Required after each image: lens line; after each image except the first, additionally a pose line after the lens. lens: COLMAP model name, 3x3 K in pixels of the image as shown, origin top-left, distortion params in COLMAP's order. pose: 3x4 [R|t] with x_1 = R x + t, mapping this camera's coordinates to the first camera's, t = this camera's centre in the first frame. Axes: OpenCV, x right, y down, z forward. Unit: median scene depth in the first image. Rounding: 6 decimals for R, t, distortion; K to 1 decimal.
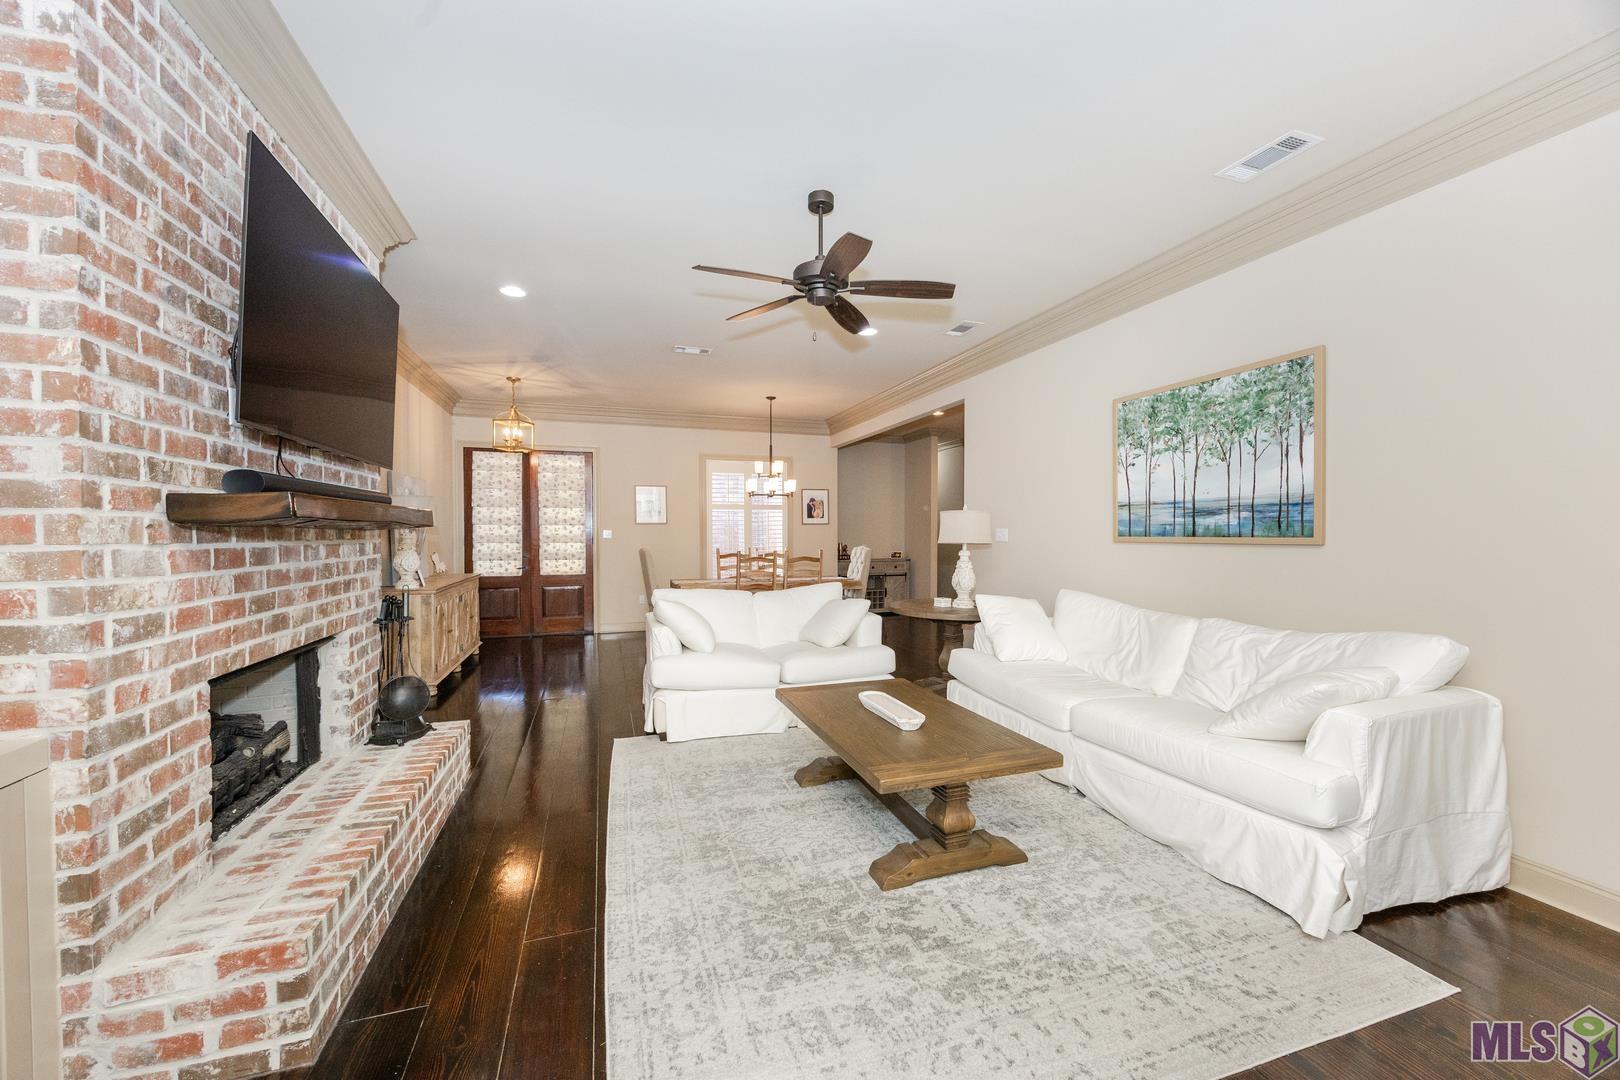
lens RADIAL K [[628.7, 0, 810.0], [0, 628.7, 540.0], [0, 0, 1]] dist [-0.002897, 0.000266]
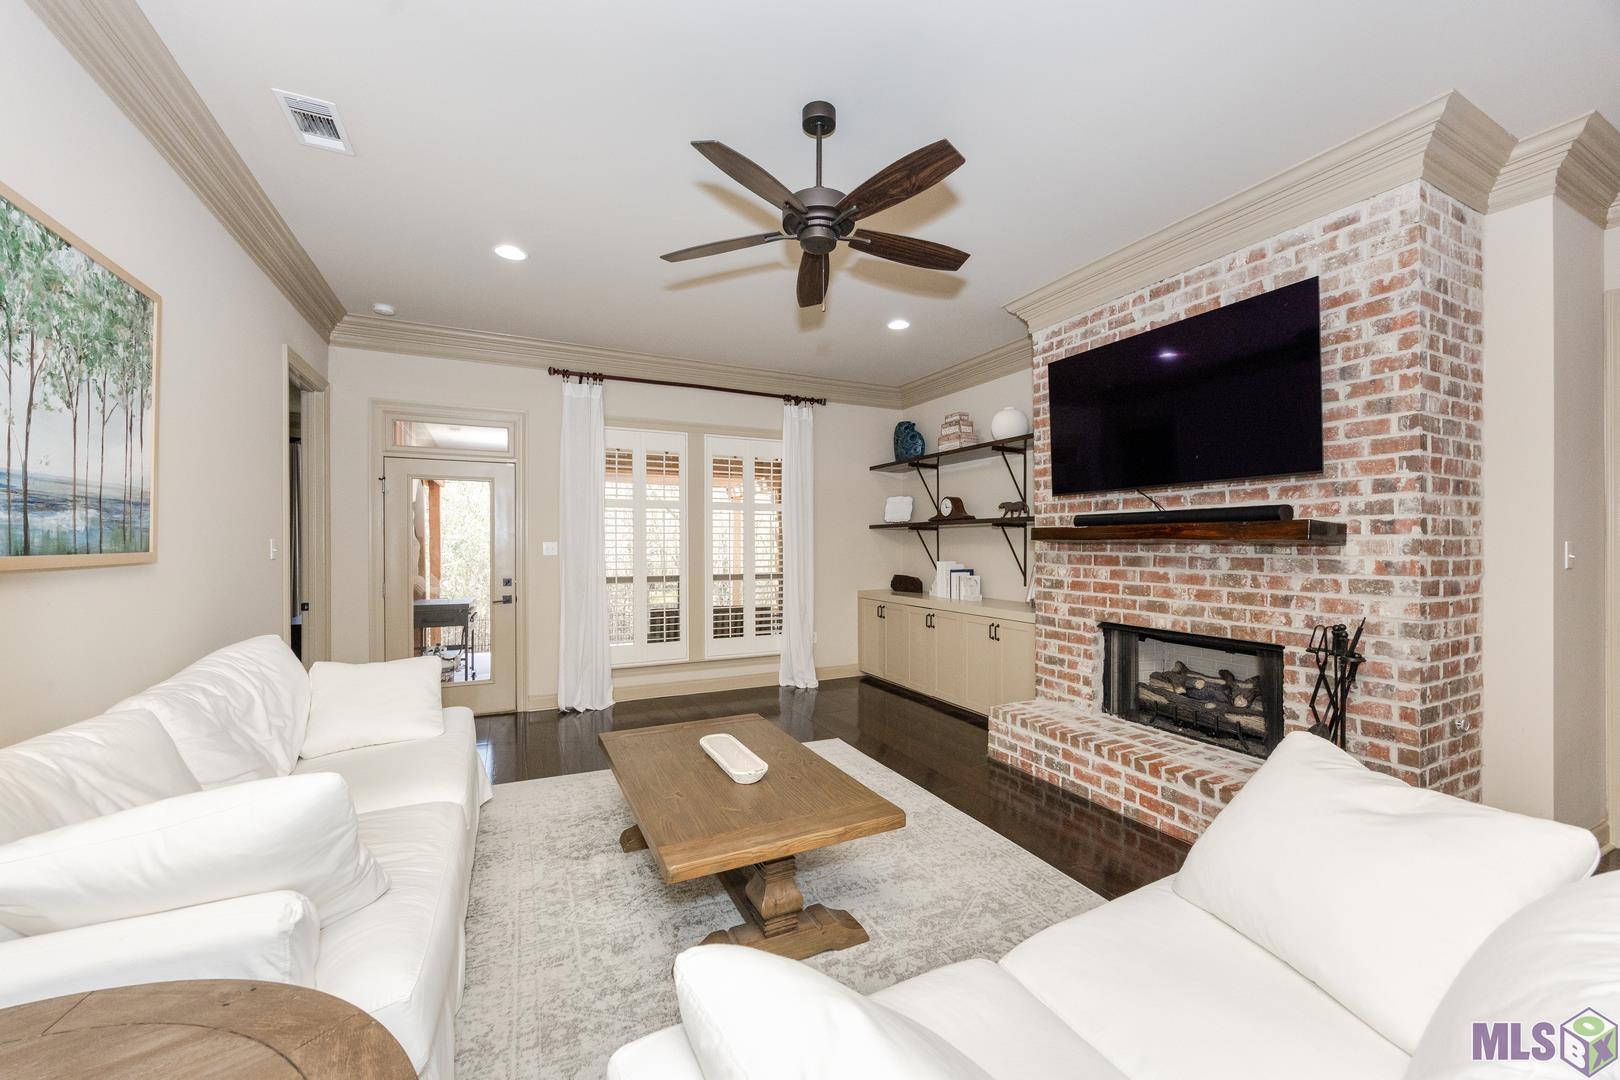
lens RADIAL K [[628.7, 0, 810.0], [0, 628.7, 540.0], [0, 0, 1]] dist [-0.002897, 0.000266]
pose [[-0.990977, -0.005088, -0.133932, 0.167064], [-0.006414, 0.999935, 0.009466, -0.035408], [0.133875, 0.010240, -0.990945, 2.232004]]
